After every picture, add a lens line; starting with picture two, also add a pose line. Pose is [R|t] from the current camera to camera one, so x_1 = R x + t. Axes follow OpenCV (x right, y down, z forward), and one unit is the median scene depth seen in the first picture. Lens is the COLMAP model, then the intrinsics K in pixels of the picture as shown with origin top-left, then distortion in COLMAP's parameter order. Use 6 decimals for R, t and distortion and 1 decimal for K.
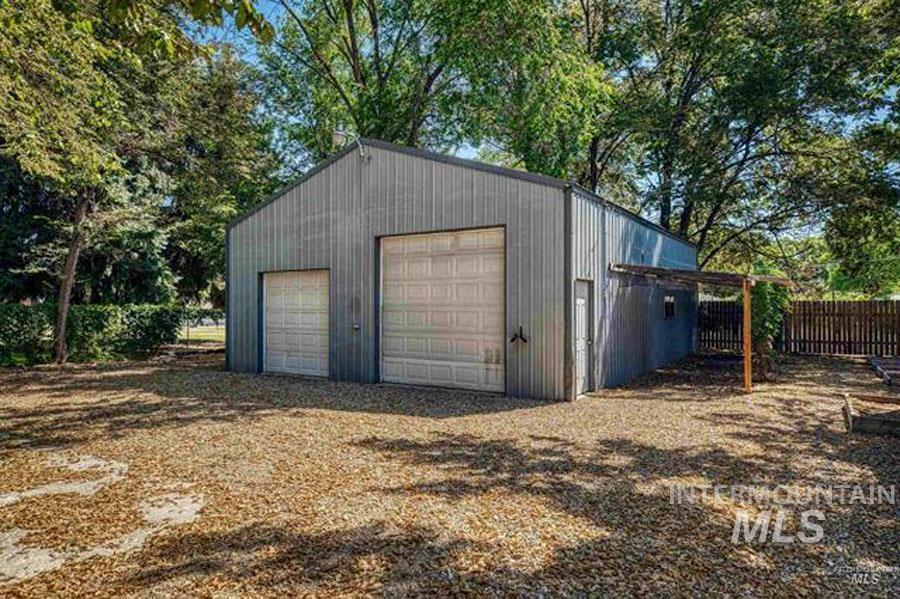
lens RADIAL K [[570.1, 0, 451.0], [0, 570.1, 297.3], [0, 0, 1]] dist [0.047844, 0.000594]
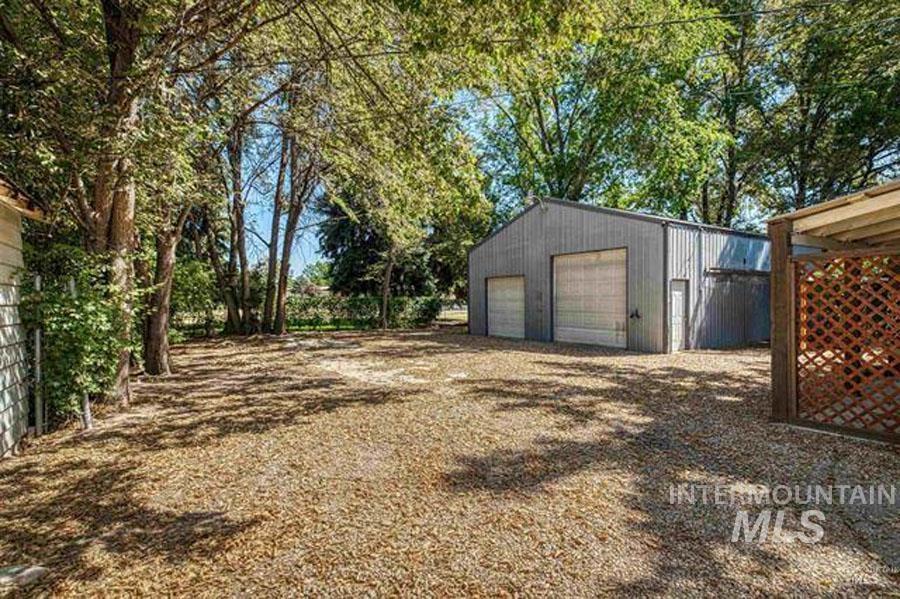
lens RADIAL K [[438.8, 0, 447.1], [0, 438.8, 294.4], [0, 0, 1]] dist [-0.014092, -0.000233]
pose [[0.918202, -0.012044, -0.395929, 0.081202], [0.016385, 0.999837, 0.007584, -0.006178], [0.395774, -0.013451, 0.918250, -0.258049]]
